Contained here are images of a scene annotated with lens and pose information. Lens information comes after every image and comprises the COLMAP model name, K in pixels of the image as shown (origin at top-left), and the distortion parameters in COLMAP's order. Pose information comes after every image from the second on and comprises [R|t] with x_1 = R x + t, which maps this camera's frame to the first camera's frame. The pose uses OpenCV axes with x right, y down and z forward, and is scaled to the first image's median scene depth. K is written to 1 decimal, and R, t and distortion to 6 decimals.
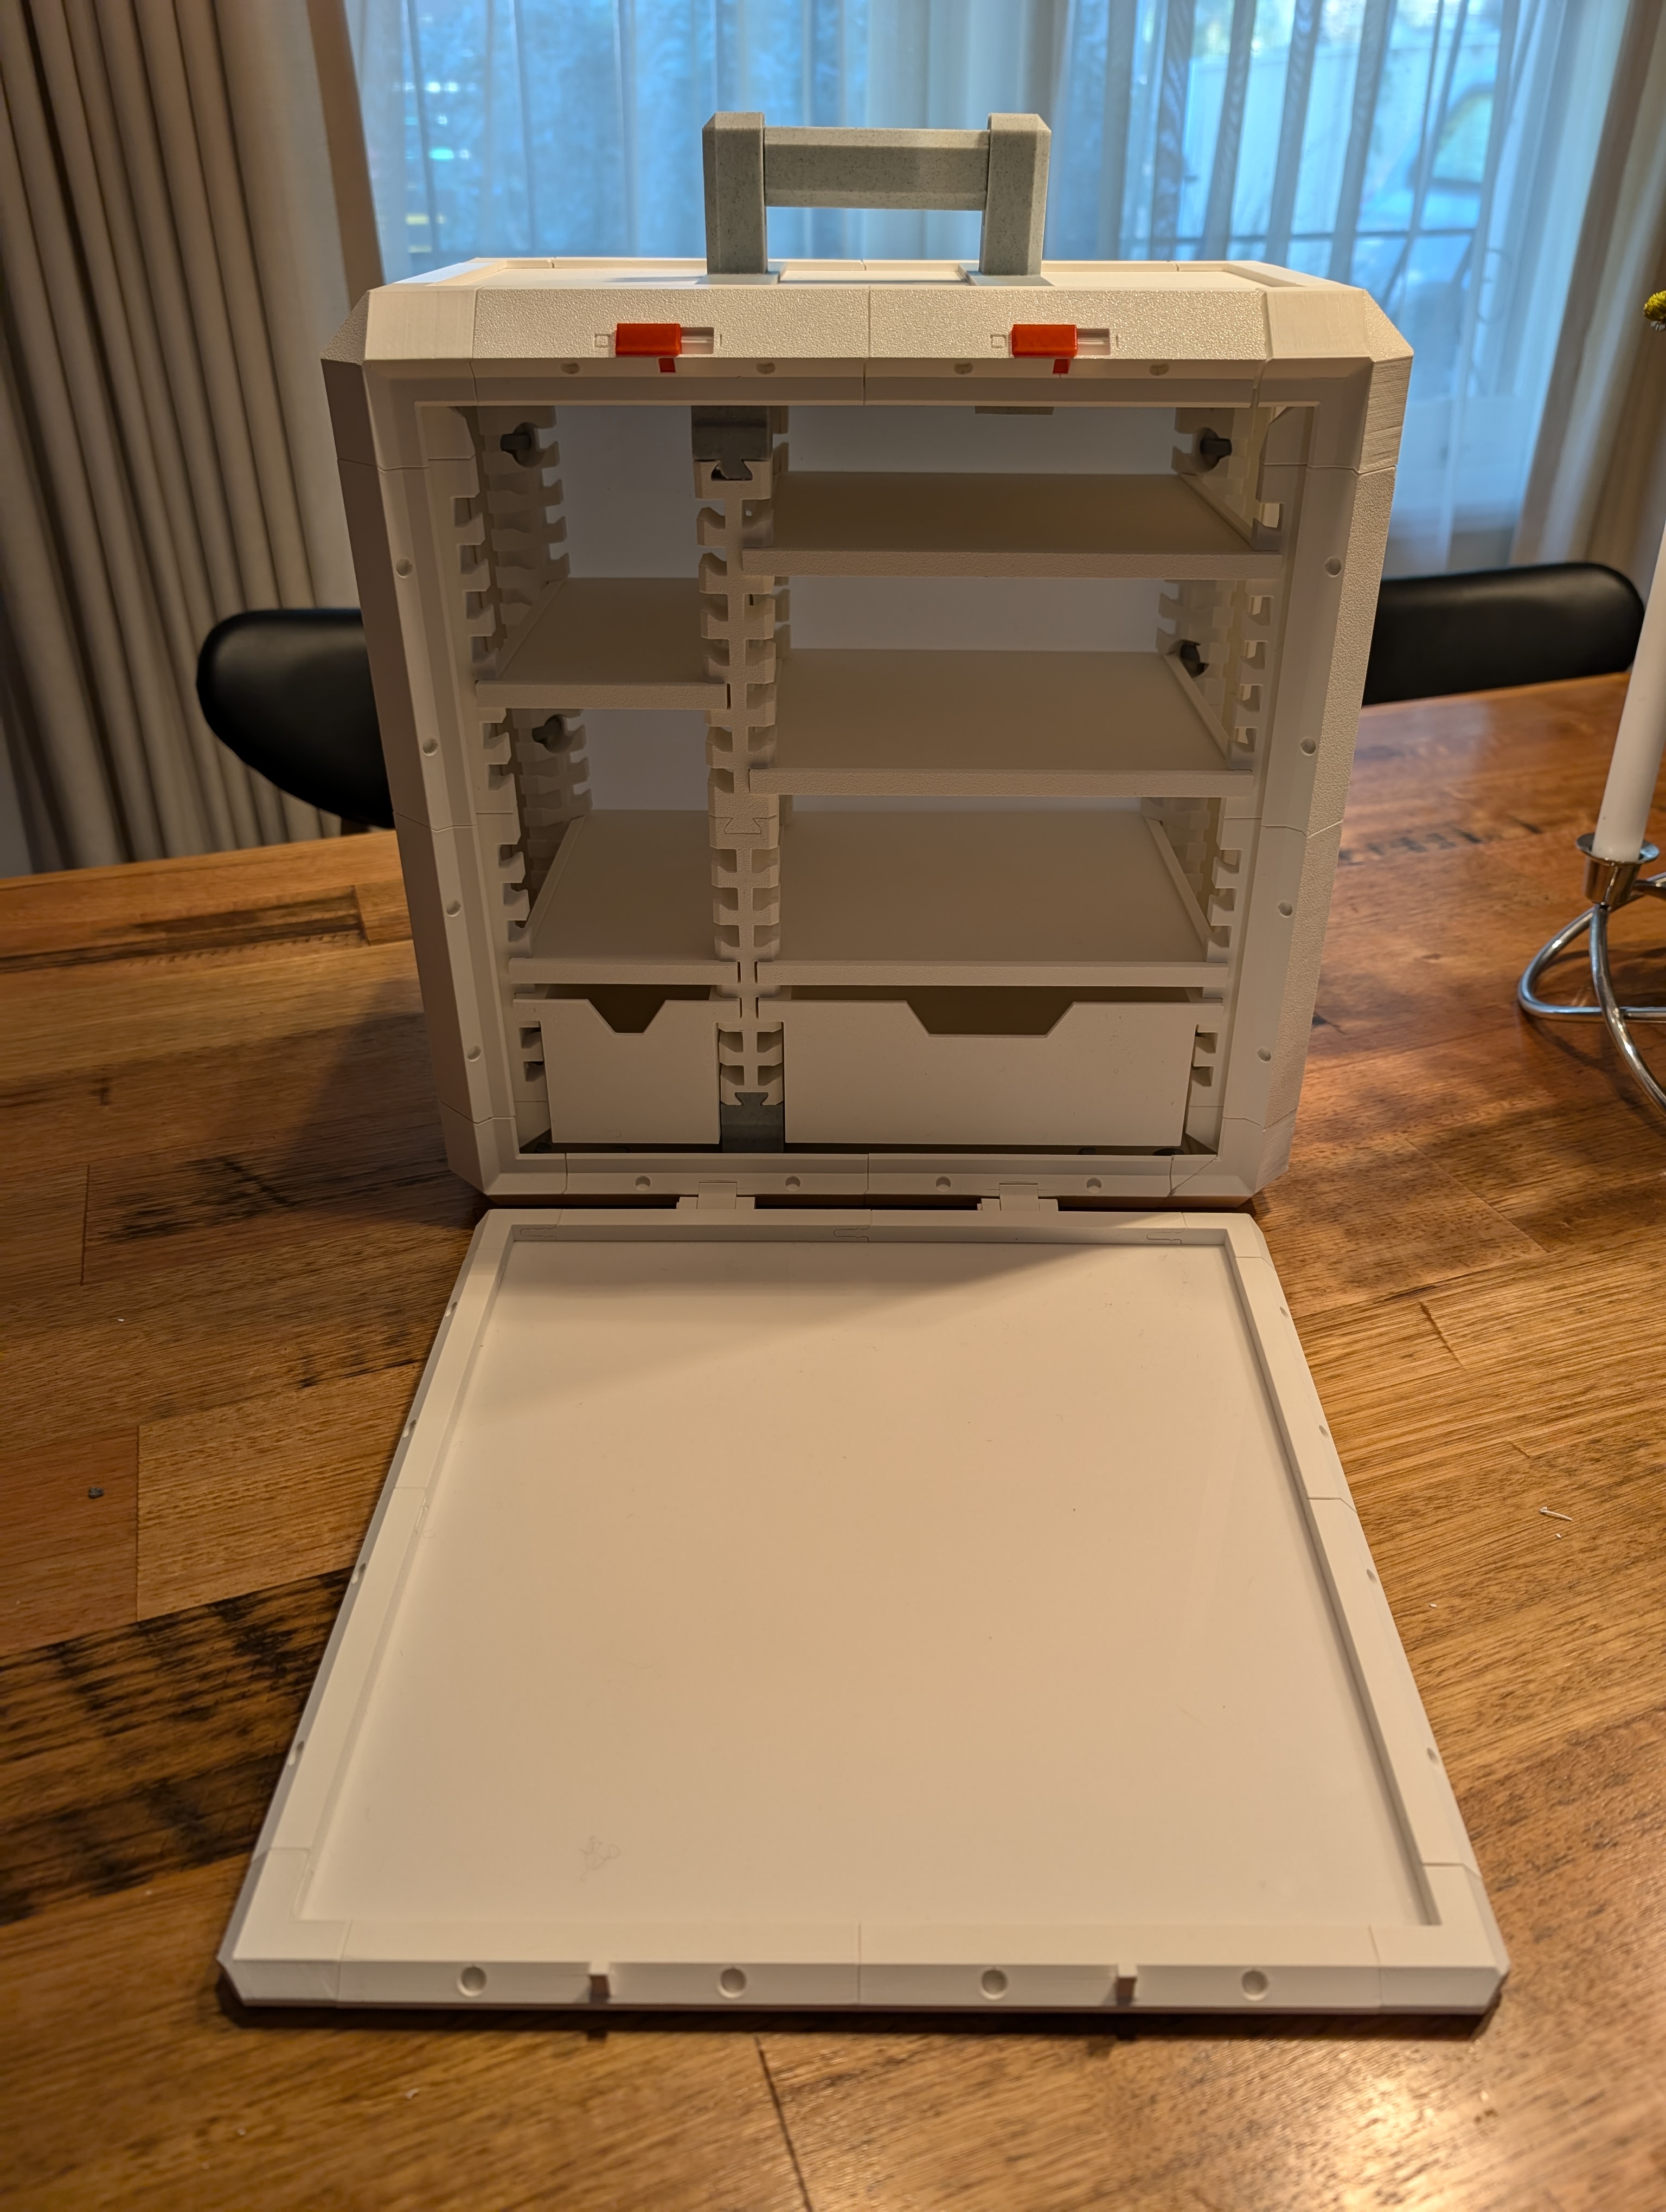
lens RADIAL K [[1621.2, 0, 844.1], [0, 1621.2, 1099.3], [0, 0, 1]] dist [-0.001829, 0.038829]
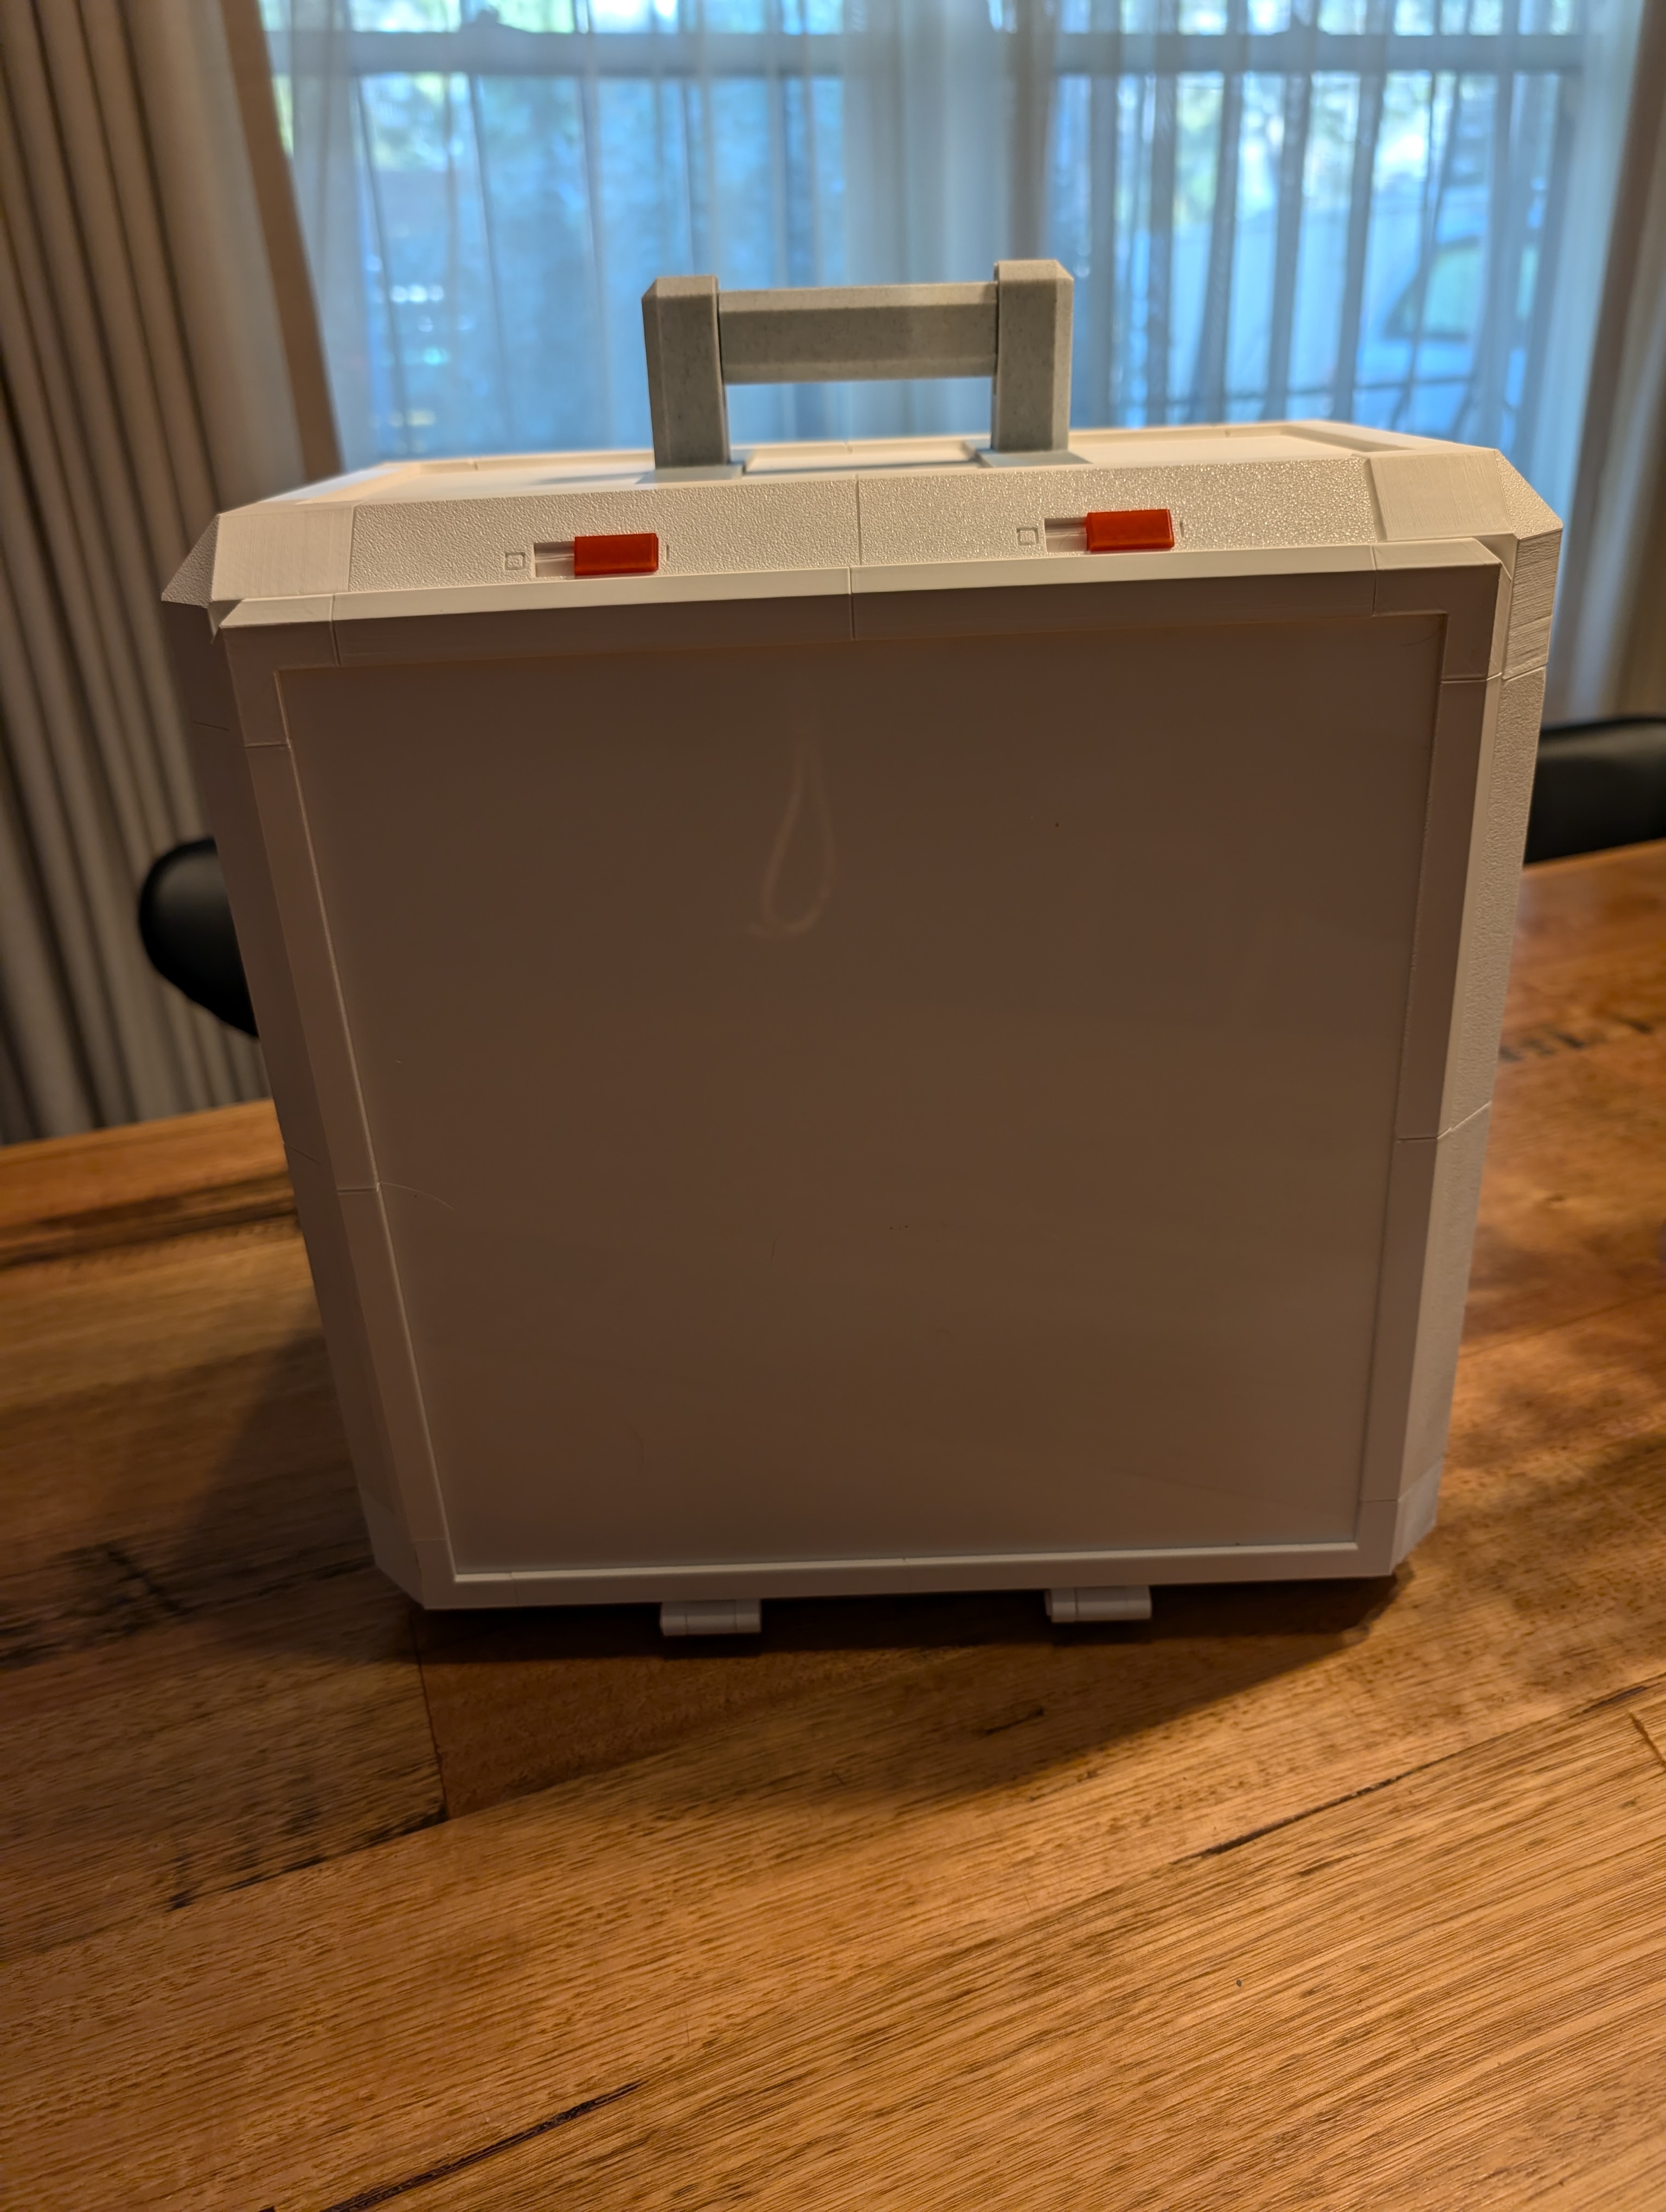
lens RADIAL K [[1575.3, 0, 833.0], [0, 1575.3, 1106.0], [0, 0, 1]] dist [0.000551, 0.007447]
pose [[0.998940, -0.043116, -0.016137, 0.002619], [0.041809, 0.996377, -0.074056, -0.113324], [0.019271, 0.073303, 0.997123, 0.211650]]
